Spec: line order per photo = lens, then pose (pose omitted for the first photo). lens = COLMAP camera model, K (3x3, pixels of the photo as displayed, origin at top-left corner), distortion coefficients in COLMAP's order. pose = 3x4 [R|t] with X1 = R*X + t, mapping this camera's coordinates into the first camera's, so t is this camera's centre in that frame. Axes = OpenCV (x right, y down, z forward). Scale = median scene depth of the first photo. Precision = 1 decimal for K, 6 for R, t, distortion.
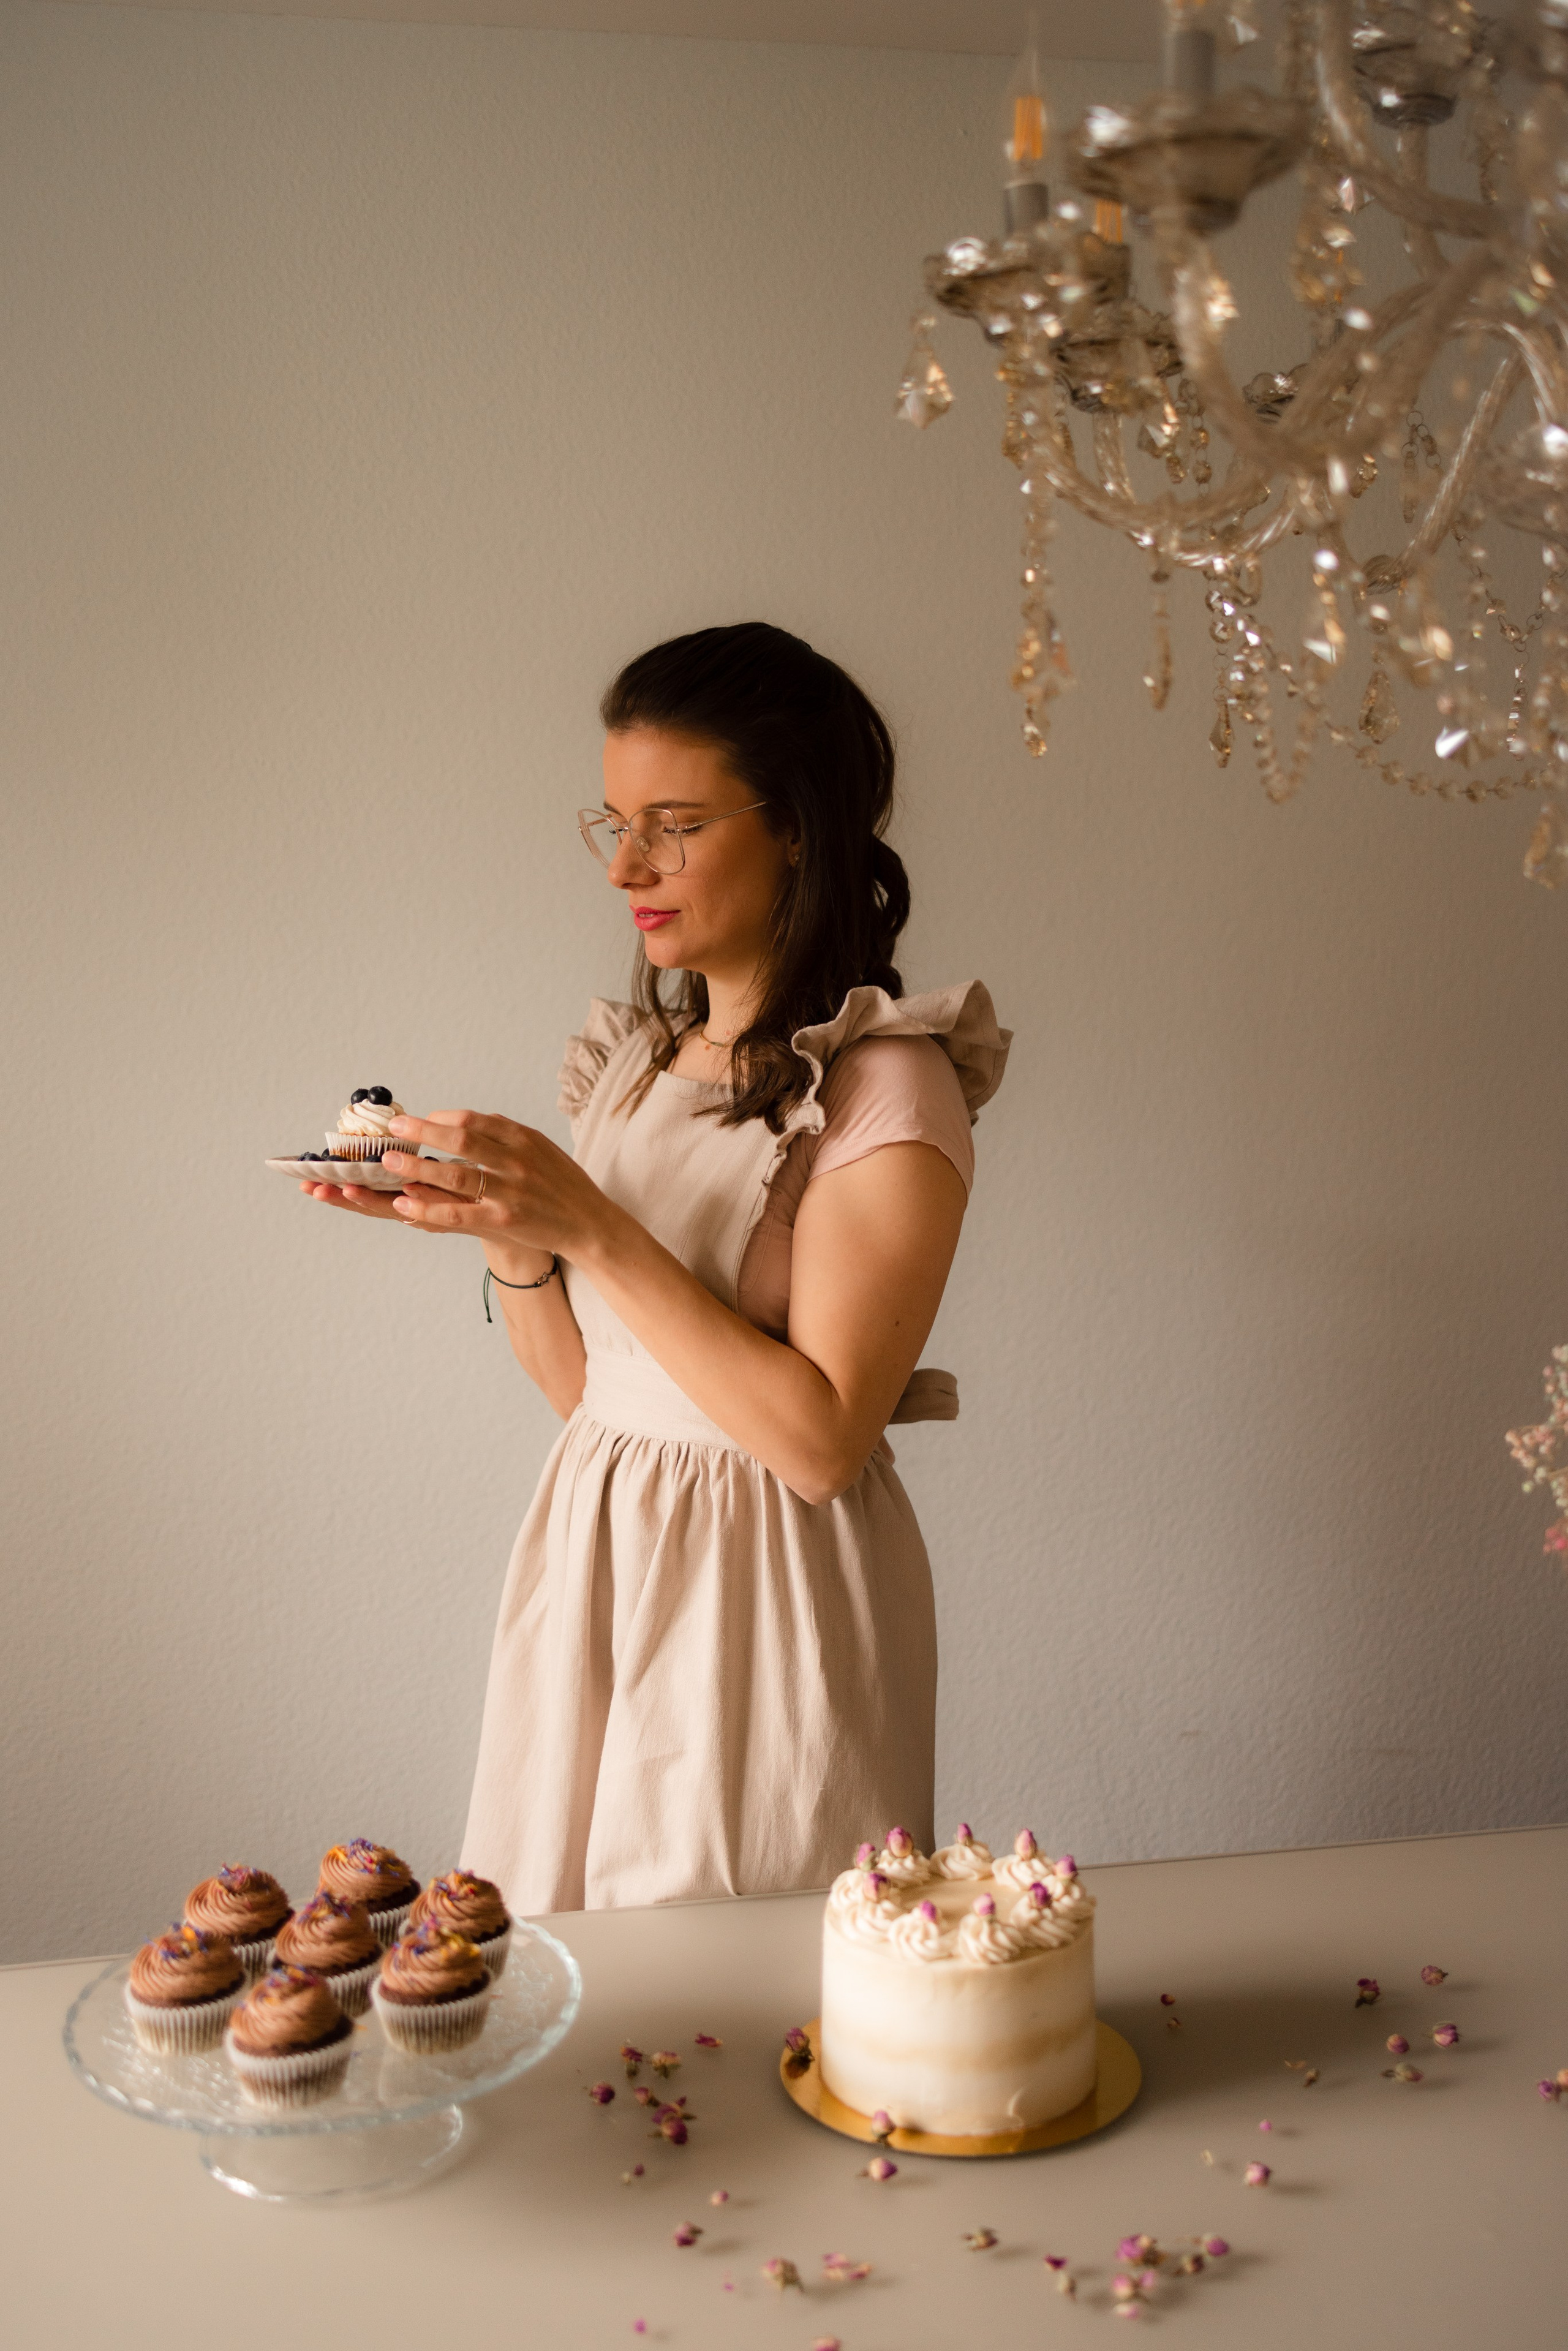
lens RADIAL K [[2394.8, 0, 786.4], [0, 2394.8, 1161.8], [0, 0, 1]] dist [0.022029, 0.000000]
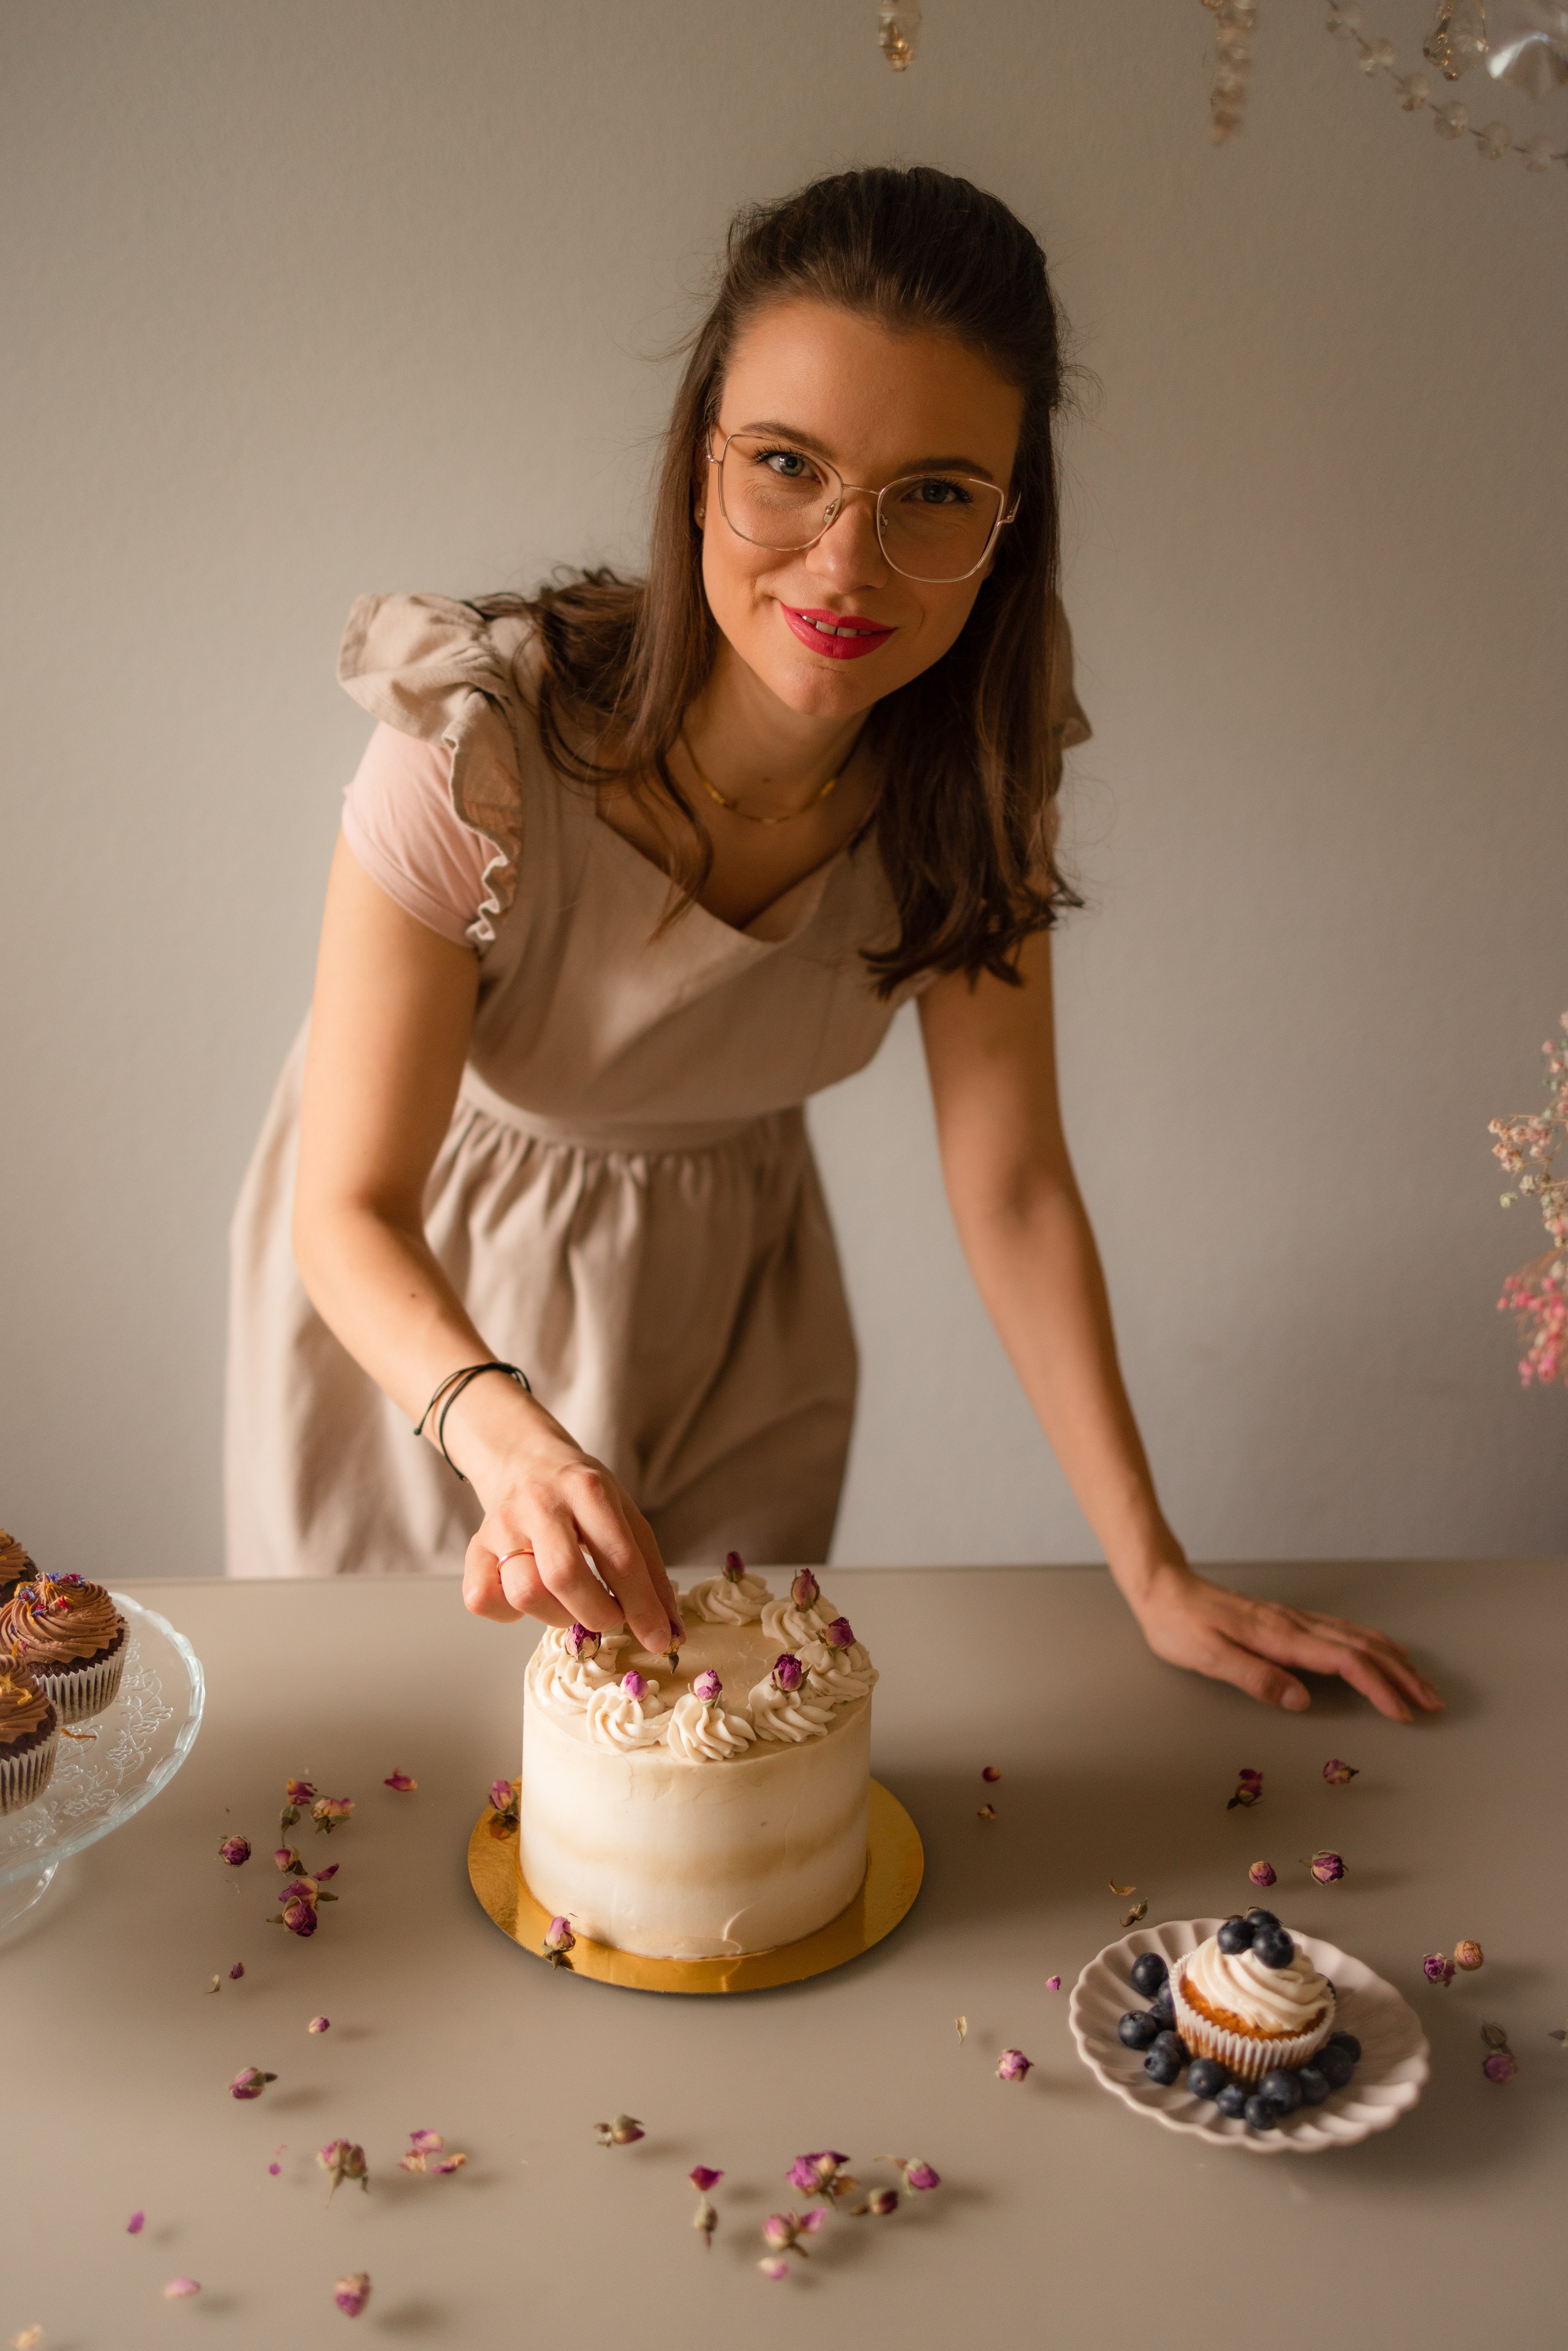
lens RADIAL K [[2394.8, 0, 779.3], [0, 2394.8, 1170.0], [0, 0, 1]] dist [0.022029, 0.000000]
pose [[0.994138, 0.072803, -0.079930, 0.154134], [-0.053487, 0.973668, 0.221606, -0.019371], [0.093959, -0.216032, 0.971855, 0.298128]]
